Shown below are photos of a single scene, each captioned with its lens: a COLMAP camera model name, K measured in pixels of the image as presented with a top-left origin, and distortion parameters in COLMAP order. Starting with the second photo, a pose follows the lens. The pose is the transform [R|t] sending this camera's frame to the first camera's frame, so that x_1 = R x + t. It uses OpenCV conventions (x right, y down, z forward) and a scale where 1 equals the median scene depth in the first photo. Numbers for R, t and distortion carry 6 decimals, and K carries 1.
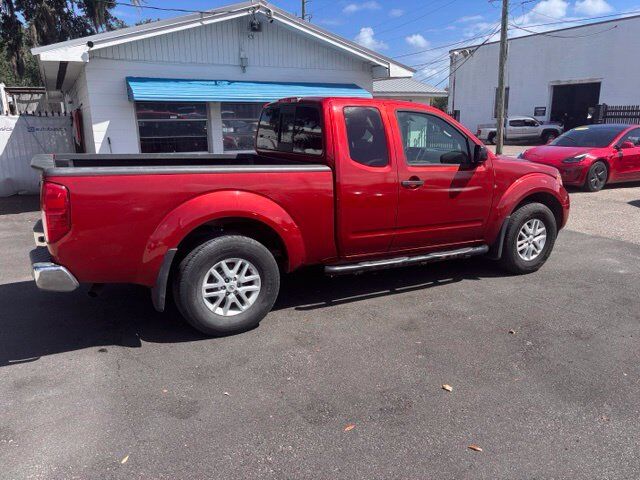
lens RADIAL K [[485.5, 0, 322.0], [0, 485.5, 241.9], [0, 0, 1]] dist [0.024367, -0.006959]
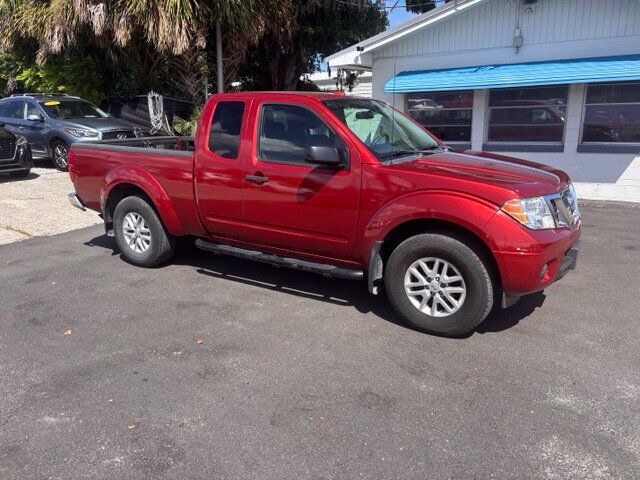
lens RADIAL K [[489.8, 0, 322.1], [0, 489.8, 239.8], [0, 0, 1]] dist [0.039407, -0.041068]
pose [[0.489258, 0.212800, -0.845779, 0.938695], [-0.194132, 0.972018, 0.132263, -0.131669], [0.850258, 0.099482, 0.516879, 0.513888]]
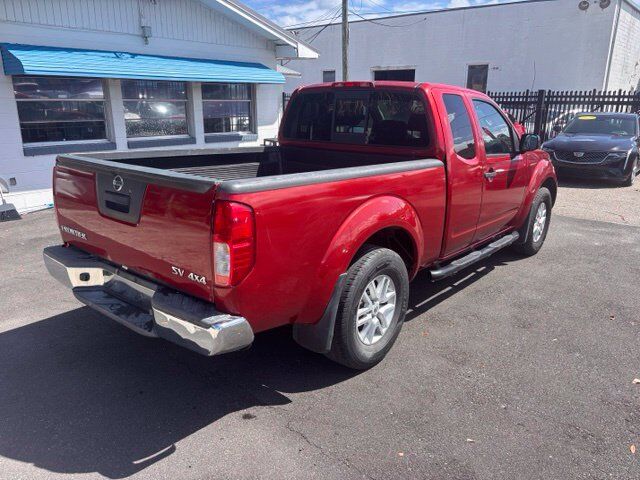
lens RADIAL K [[489.8, 0, 322.1], [0, 489.8, 239.8], [0, 0, 1]] dist [0.039407, -0.041068]
pose [[0.928698, -0.087927, 0.360263, -0.408434], [0.076273, 0.996004, 0.046467, -0.052871], [-0.362909, -0.015676, 0.931693, 0.173749]]
